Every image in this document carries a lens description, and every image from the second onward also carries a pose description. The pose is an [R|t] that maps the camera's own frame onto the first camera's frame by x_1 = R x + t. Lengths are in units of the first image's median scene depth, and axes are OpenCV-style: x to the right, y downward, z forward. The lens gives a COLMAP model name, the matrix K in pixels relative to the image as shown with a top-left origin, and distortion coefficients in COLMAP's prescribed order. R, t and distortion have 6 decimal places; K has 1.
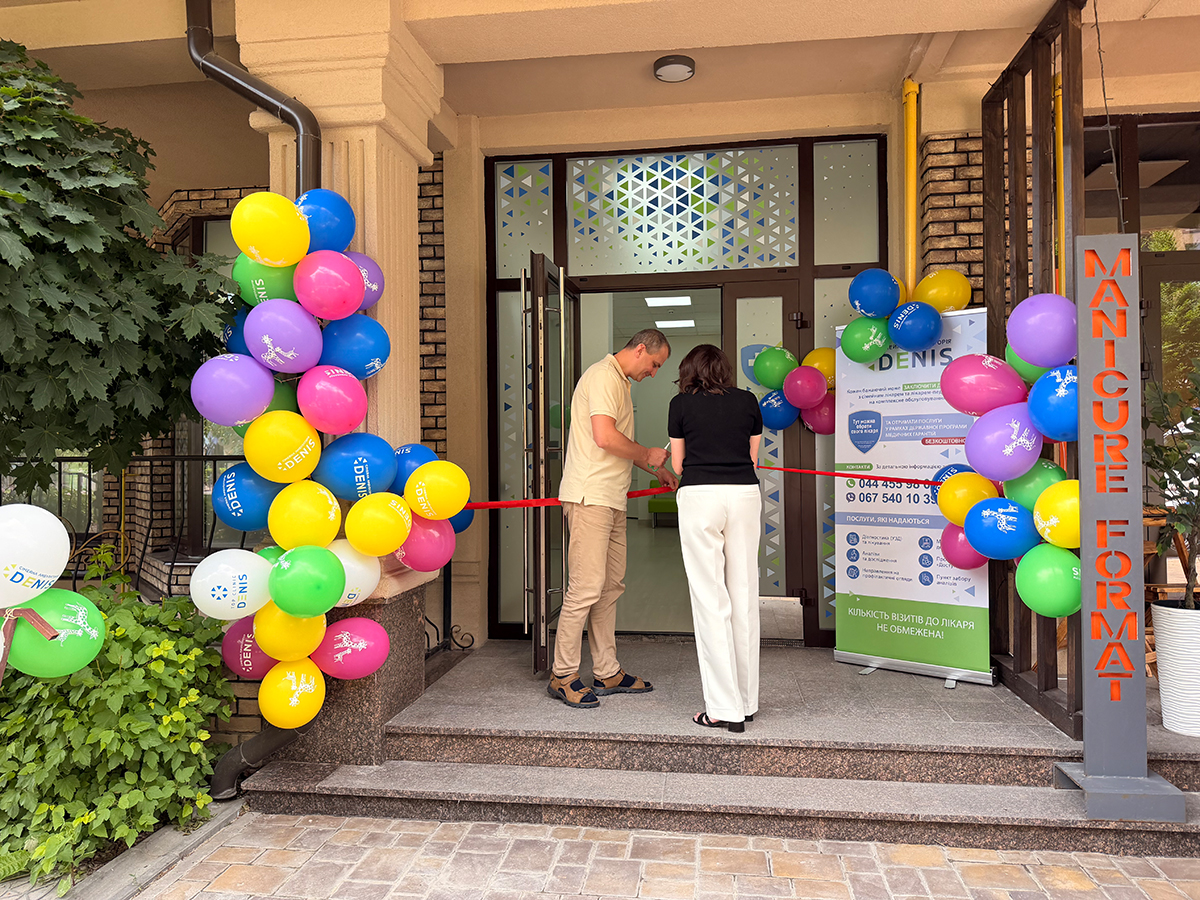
lens RADIAL K [[834.1, 0, 620.9], [0, 834.1, 449.7], [0, 0, 1]] dist [0.064145, -0.088867]
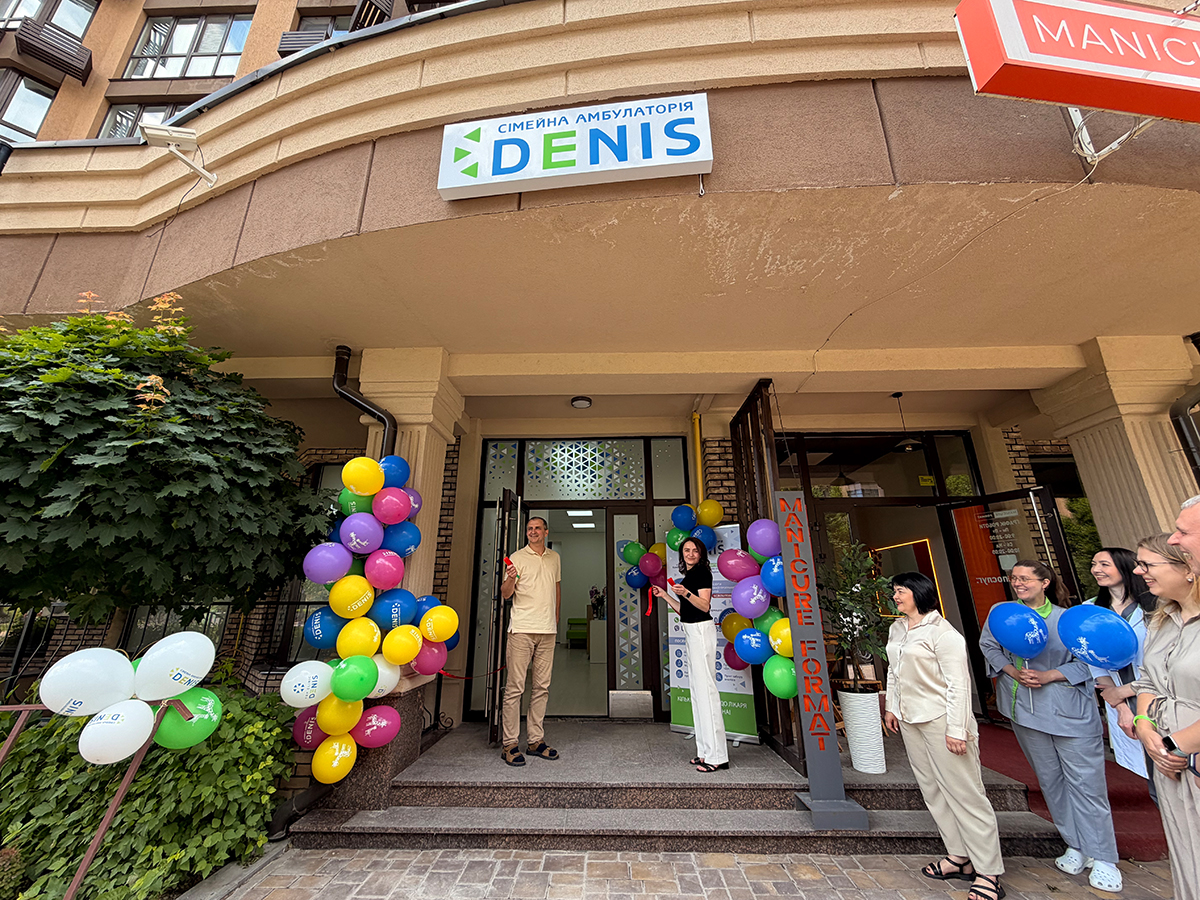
lens RADIAL K [[490.8, 0, 600.0], [0, 490.8, 450.0], [0, 0, 1]] dist [0.002252, -0.000058]
pose [[0.996131, 0.030801, 0.082311, 0.015860], [-0.005642, 0.957055, -0.289850, -0.002528], [-0.087704, 0.288264, 0.953526, -0.101104]]
